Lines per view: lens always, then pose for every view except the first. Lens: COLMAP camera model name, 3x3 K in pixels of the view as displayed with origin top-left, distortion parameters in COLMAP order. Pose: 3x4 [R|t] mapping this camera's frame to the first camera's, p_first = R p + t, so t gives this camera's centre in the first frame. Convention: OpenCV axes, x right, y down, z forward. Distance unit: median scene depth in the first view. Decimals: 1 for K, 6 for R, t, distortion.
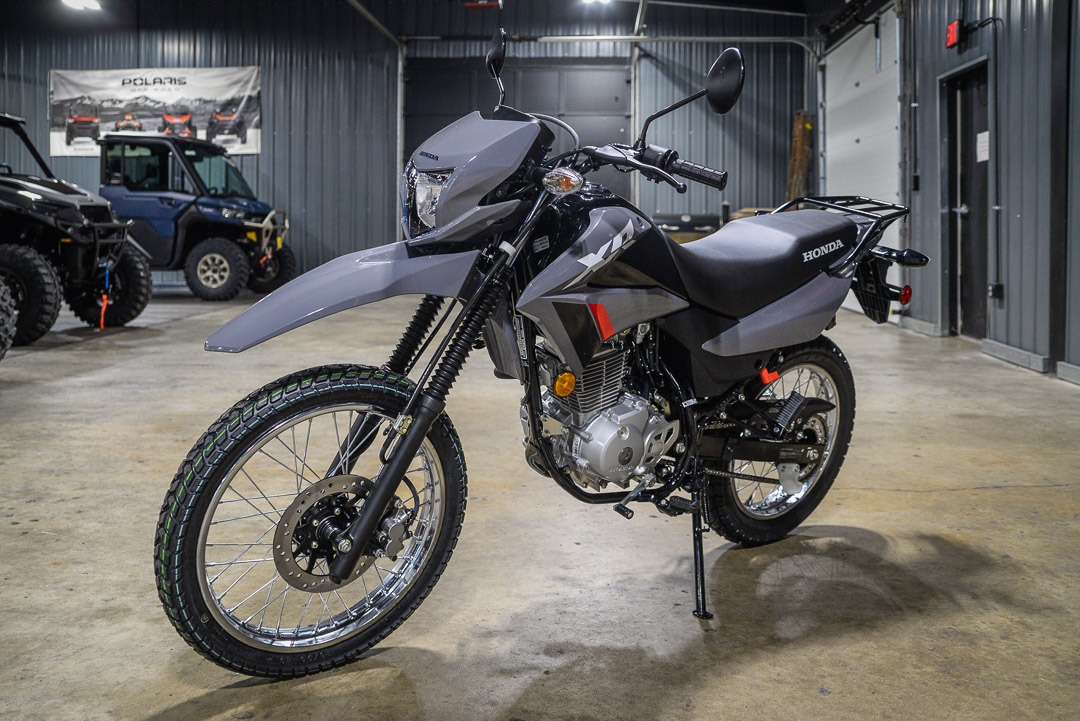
lens RADIAL K [[1003.2, 0, 541.0], [0, 1003.2, 236.8], [0, 0, 1]] dist [-0.098837, 0.152118]
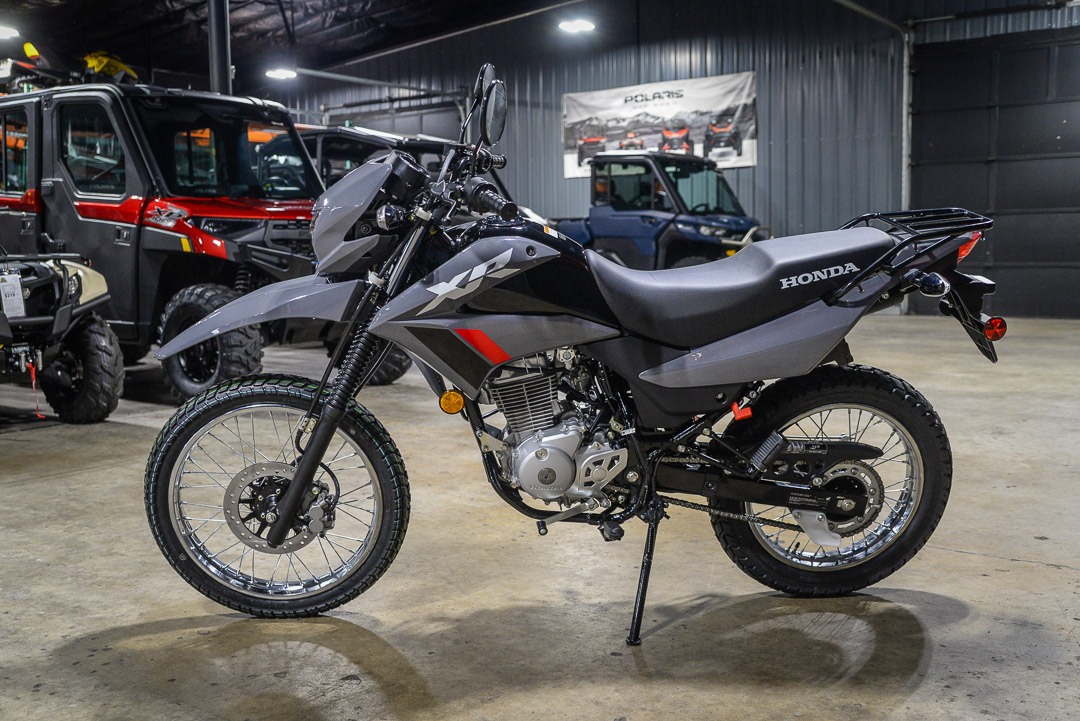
lens RADIAL K [[1107.1, 0, 540.0], [0, 1107.1, 360.5], [0, 0, 1]] dist [-0.109961, 0.232858]
pose [[0.840654, 0.037661, -0.540261, 0.115552], [0.015830, 0.995444, 0.094024, -0.001397], [0.541341, -0.087595, 0.836228, 0.007525]]
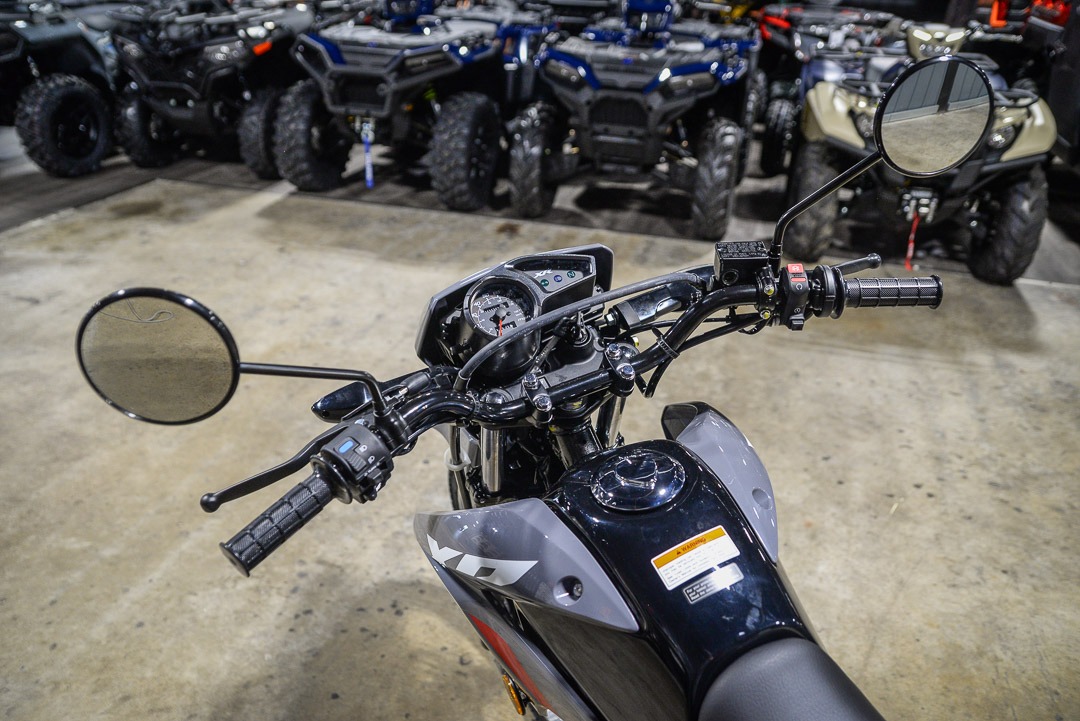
lens RADIAL K [[875.9, 0, 540.0], [0, 875.9, 360.5], [0, 0, 1]] dist [-0.120610, 0.128909]
pose [[-0.223877, 0.418398, -0.880240, 0.064179], [-0.041853, 0.898204, 0.437582, -0.044145], [0.973718, 0.134805, -0.183576, 0.166970]]
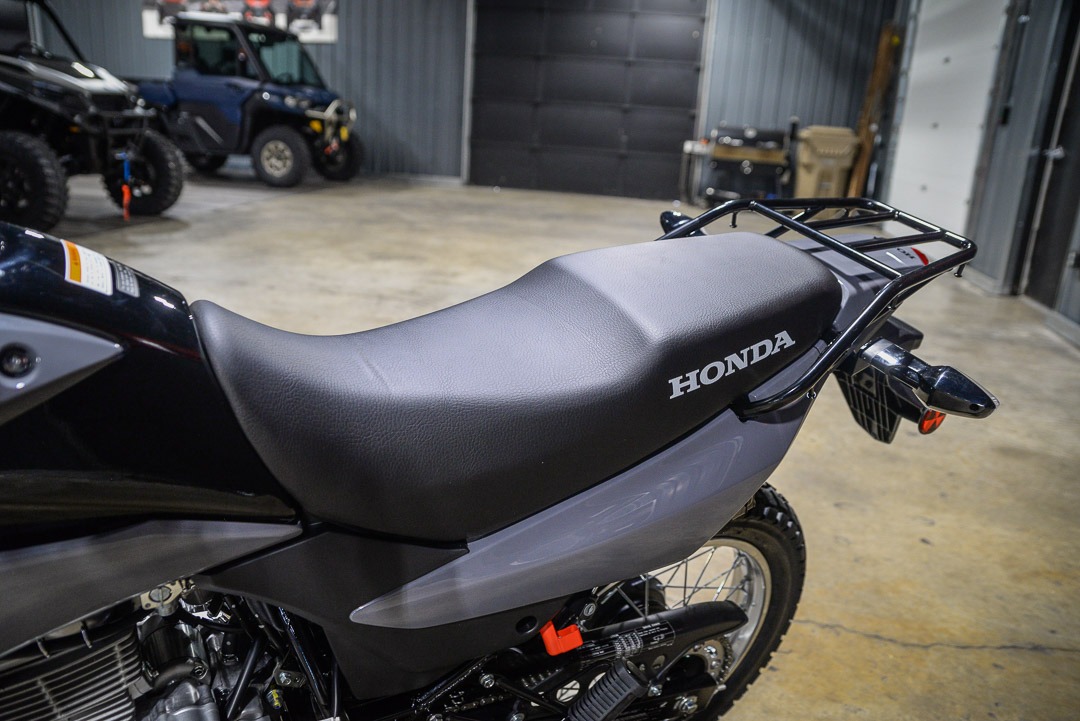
lens RADIAL K [[849.5, 0, 530.9], [0, 849.5, 364.9], [0, 0, 1]] dist [-0.103054, 0.112555]
pose [[0.989050, 0.092101, -0.115317, 0.045756], [-0.056936, 0.959005, 0.277610, -0.015000], [0.136158, -0.268004, 0.953748, 0.124159]]
